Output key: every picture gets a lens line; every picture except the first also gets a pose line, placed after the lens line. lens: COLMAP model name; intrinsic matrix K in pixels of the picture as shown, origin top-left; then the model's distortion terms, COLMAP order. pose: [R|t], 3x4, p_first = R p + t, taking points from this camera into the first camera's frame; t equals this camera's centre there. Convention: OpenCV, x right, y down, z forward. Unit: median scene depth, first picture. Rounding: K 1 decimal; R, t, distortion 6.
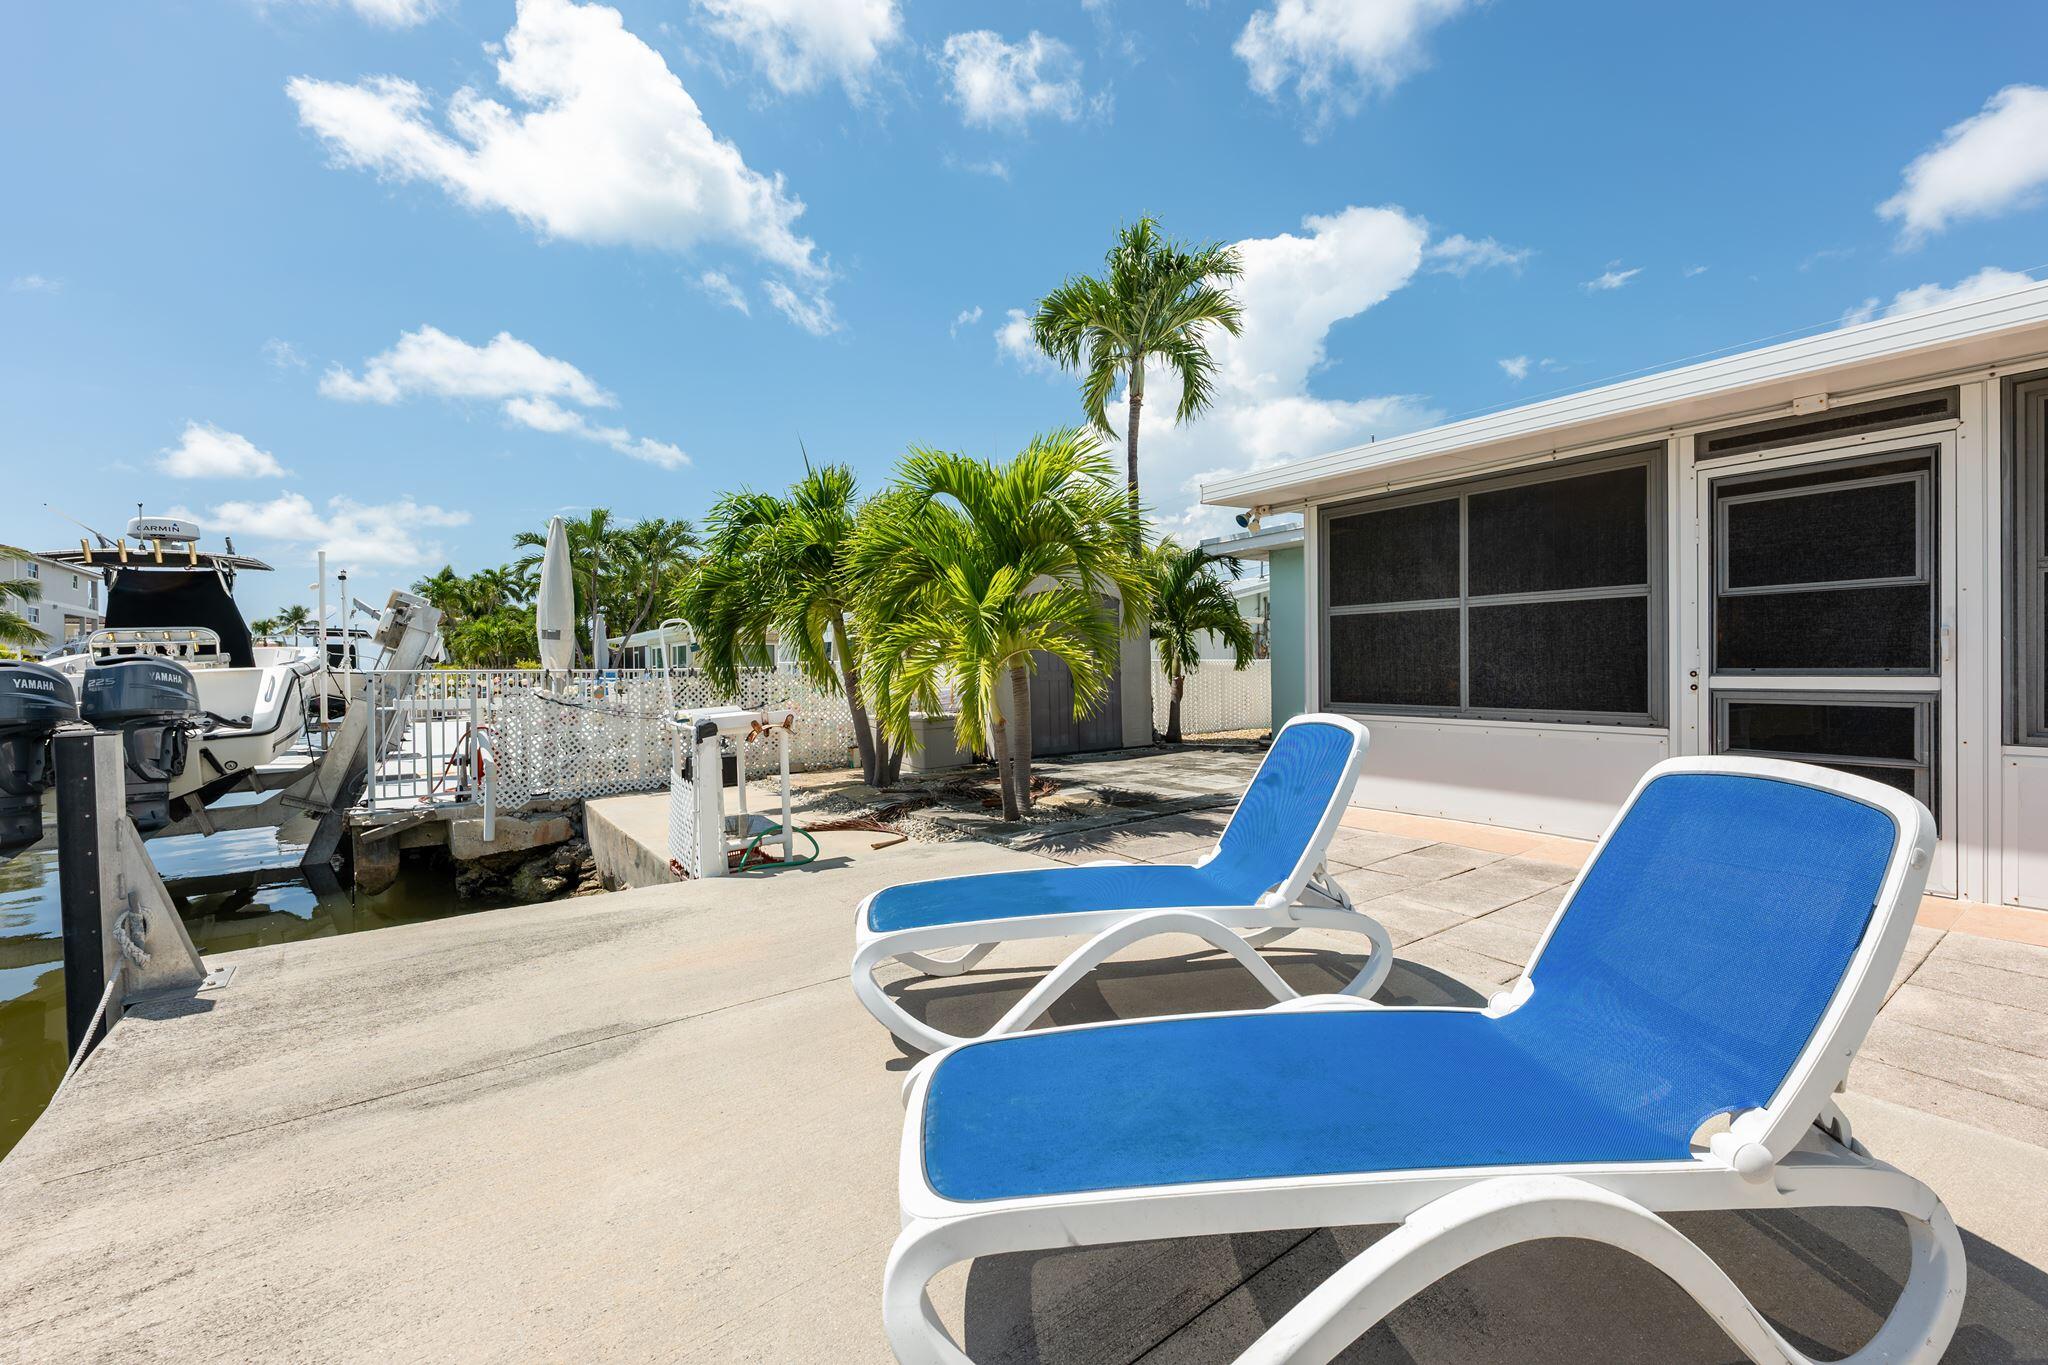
lens RADIAL K [[864.1, 0, 1030.8], [0, 864.1, 680.4], [0, 0, 1]] dist [0.001394, 0.000004]
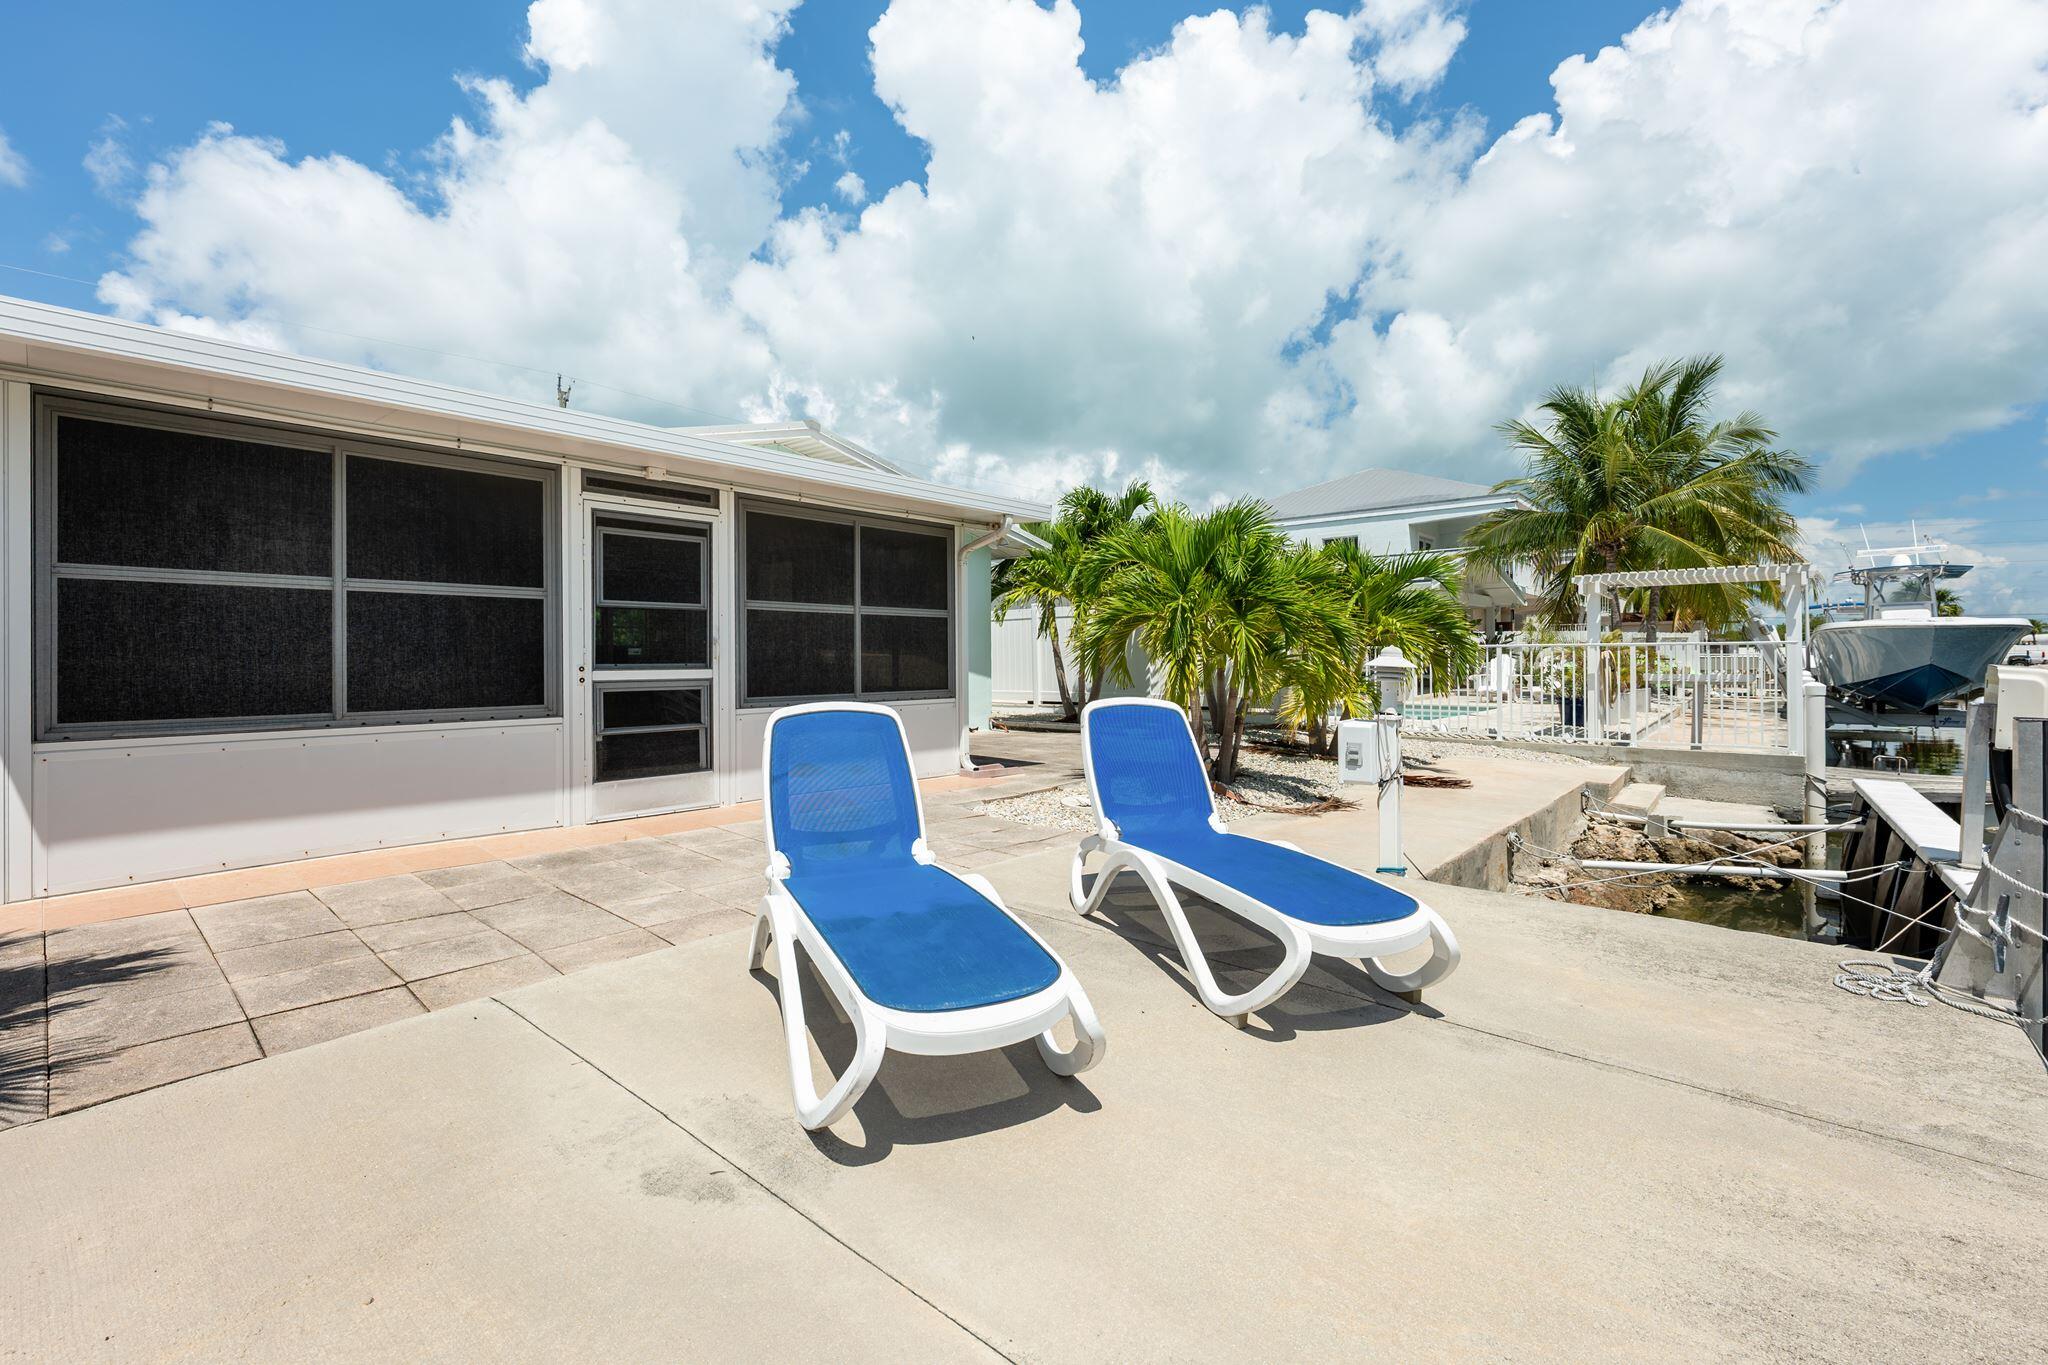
lens RADIAL K [[864.1, 0, 1048.2], [0, 864.1, 648.0], [0, 0, 1]] dist [0.001394, 0.000004]
pose [[-0.244090, 0.020505, 0.969536, -0.537861], [0.020481, 0.999662, -0.015986, -0.004030], [-0.969536, 0.015955, -0.244428, 0.668987]]
